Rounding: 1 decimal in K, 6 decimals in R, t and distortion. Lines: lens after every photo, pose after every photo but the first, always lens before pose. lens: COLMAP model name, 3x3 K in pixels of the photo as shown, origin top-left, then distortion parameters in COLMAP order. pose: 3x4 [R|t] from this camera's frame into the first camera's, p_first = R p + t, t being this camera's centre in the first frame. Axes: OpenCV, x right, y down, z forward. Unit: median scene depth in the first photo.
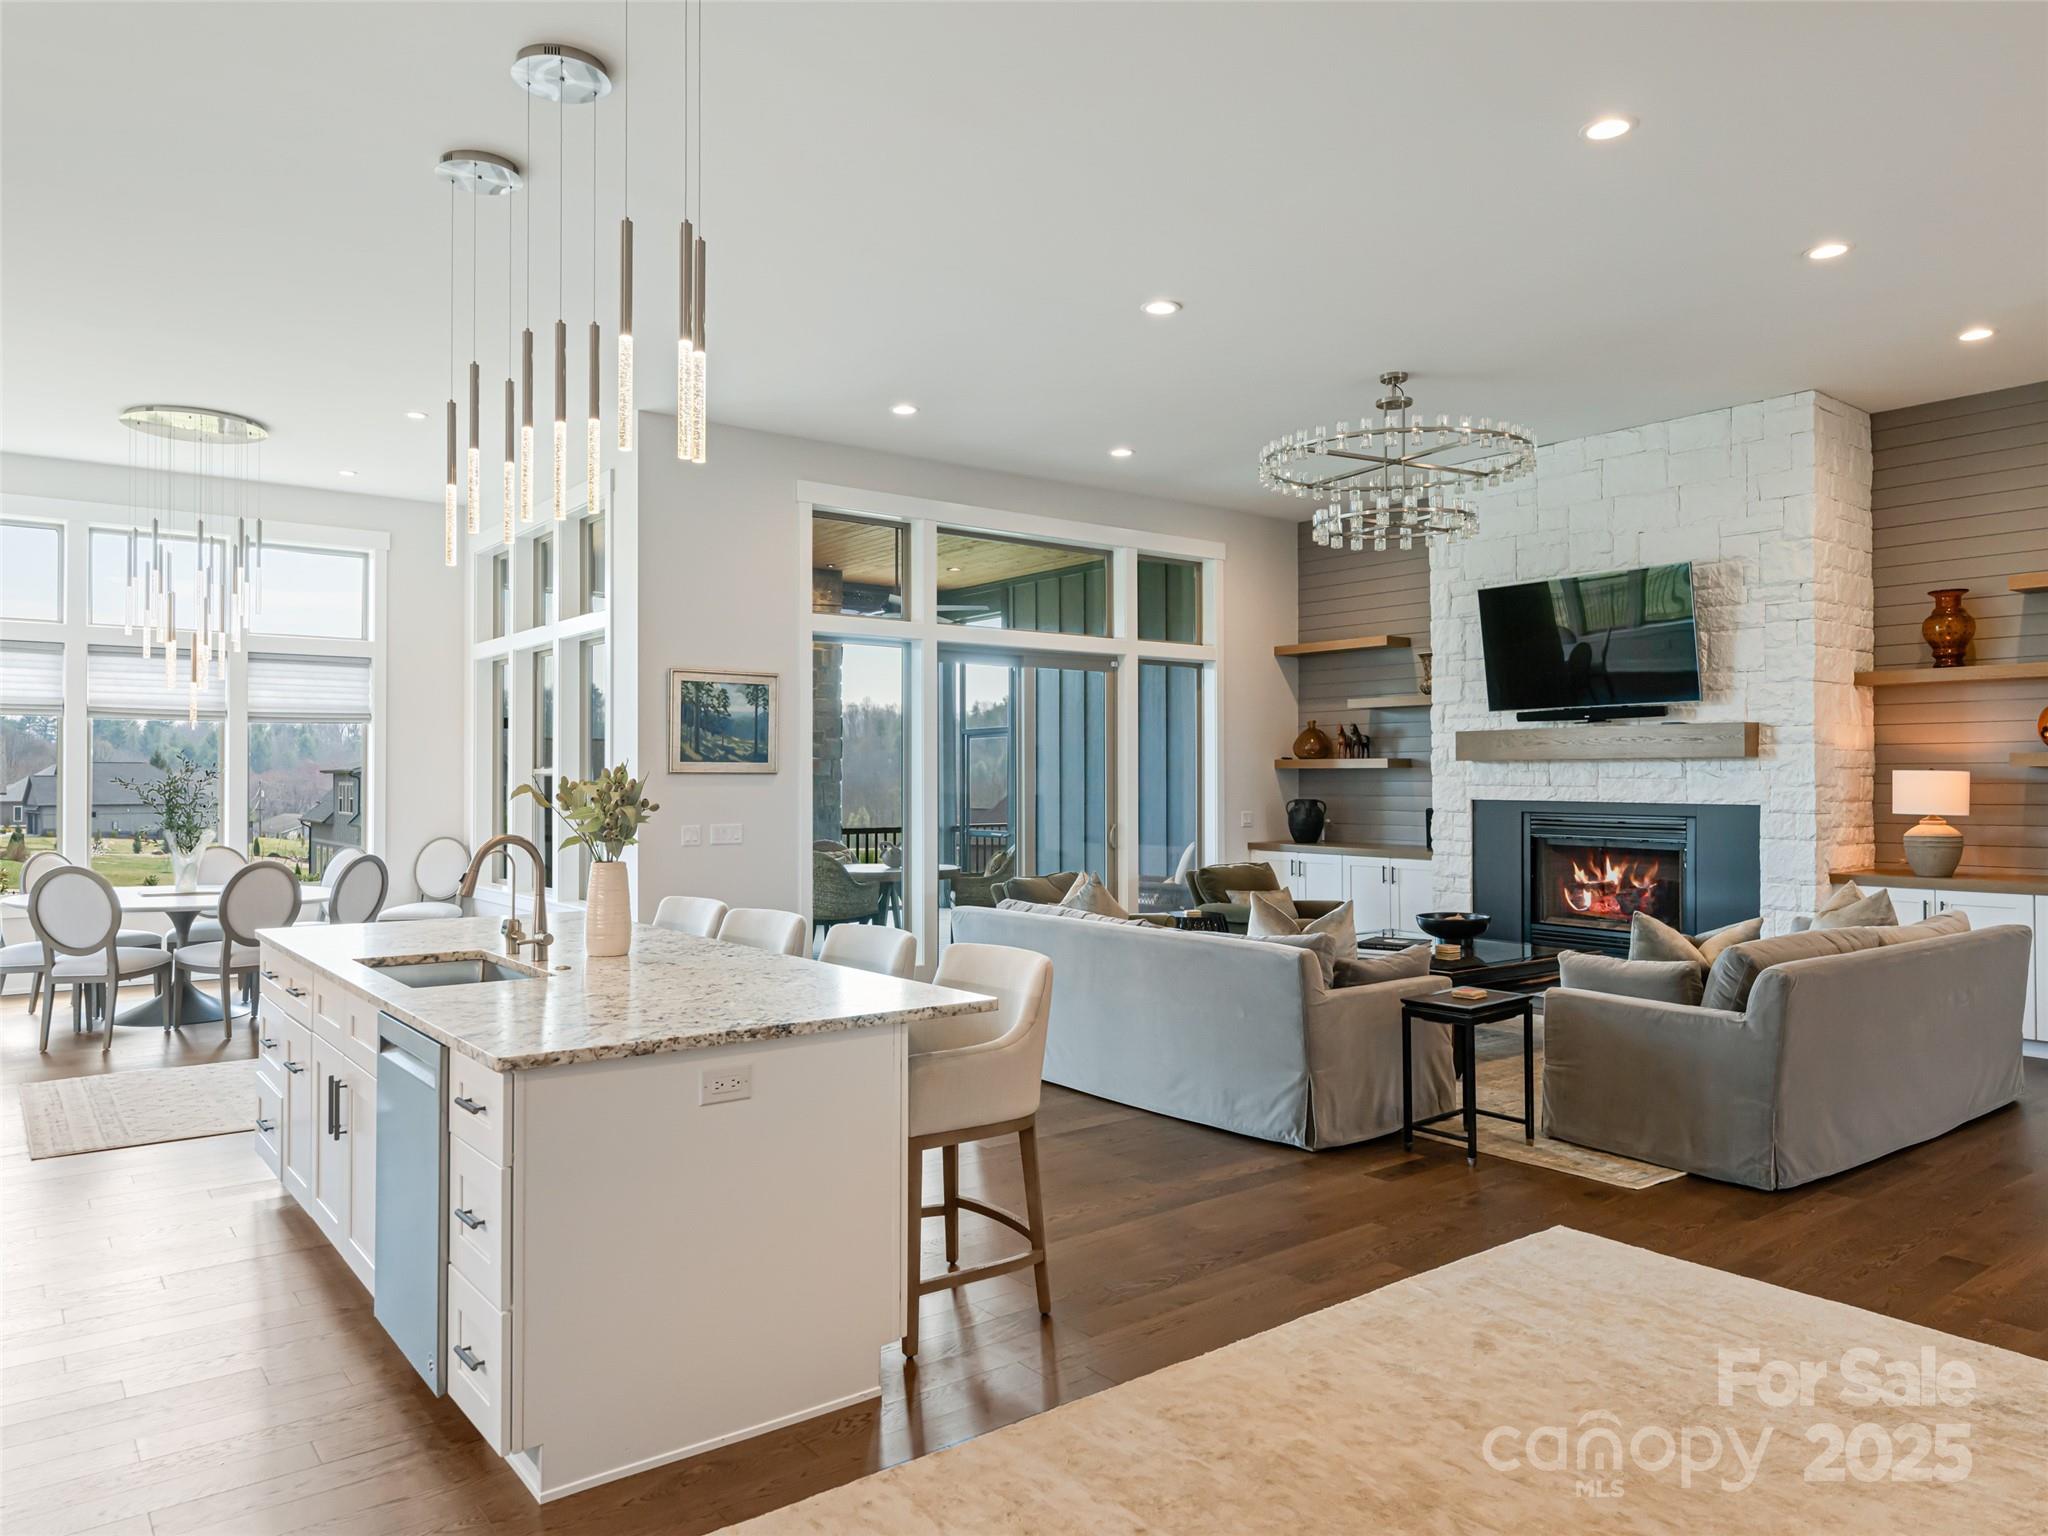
lens RADIAL K [[1369.0, 0, 1027.3], [0, 1369.0, 770.5], [0, 0, 1]] dist [-0.003081, -0.000879]
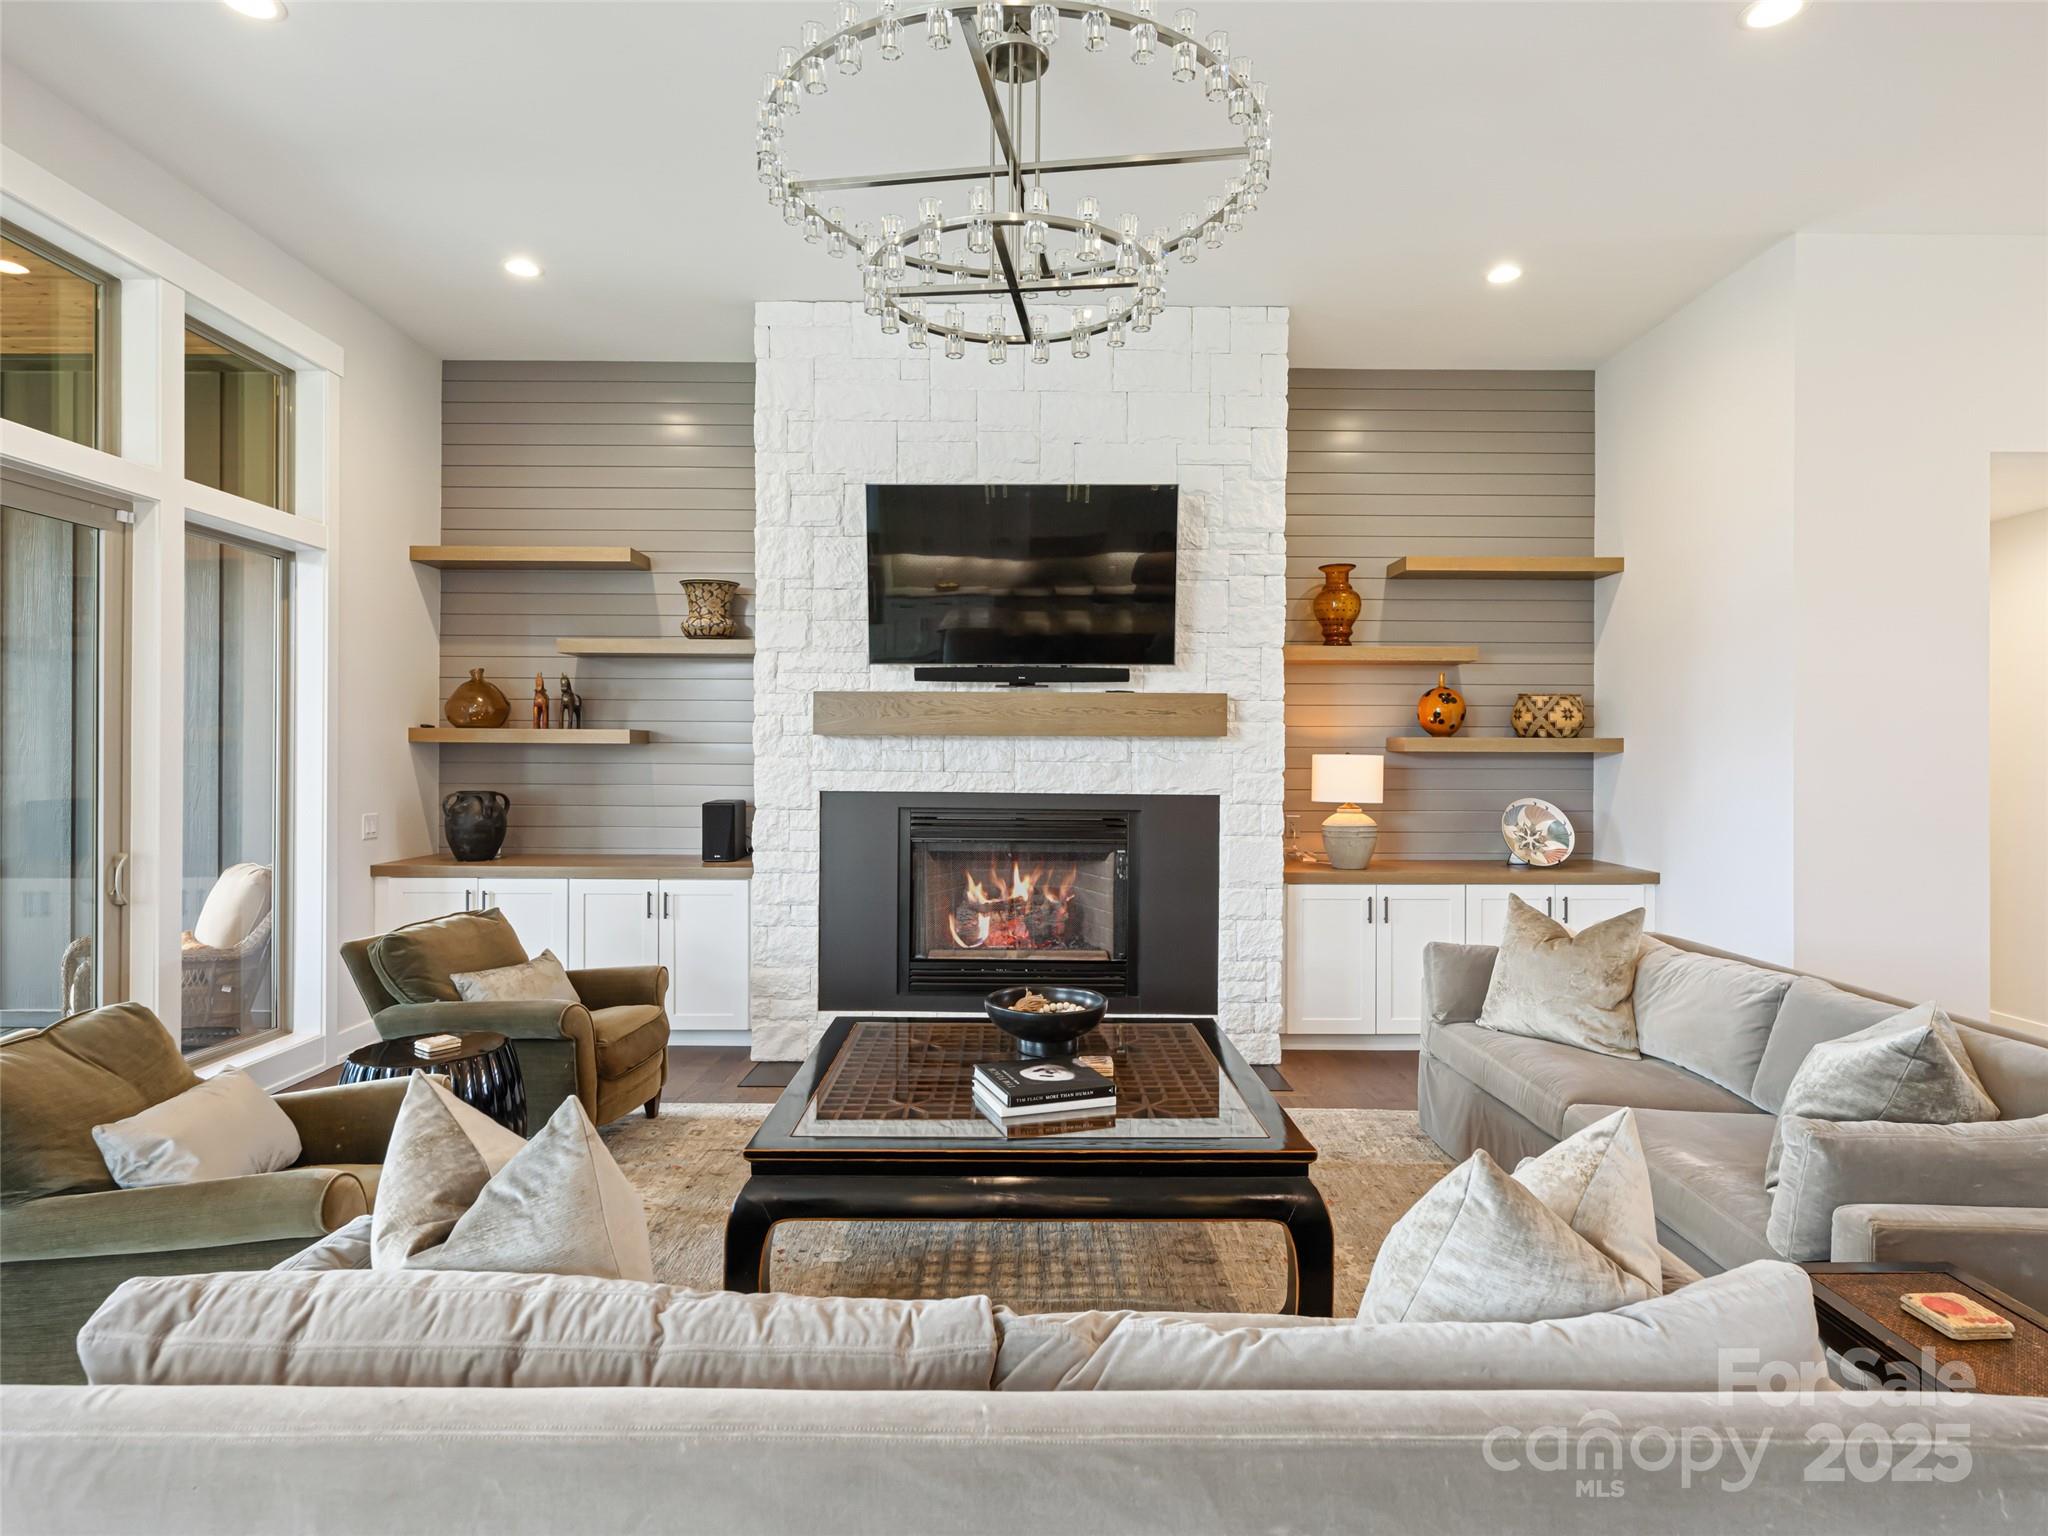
lens RADIAL K [[1090.5, 0, 1003.3], [0, 1090.5, 756.3], [0, 0, 1]] dist [0.006086, 0.000695]
pose [[0.611942, 0.005317, 0.790885, -0.058034], [-0.010460, 0.999944, 0.001371, 0.001988], [-0.790834, -0.009112, 0.611963, 0.611868]]
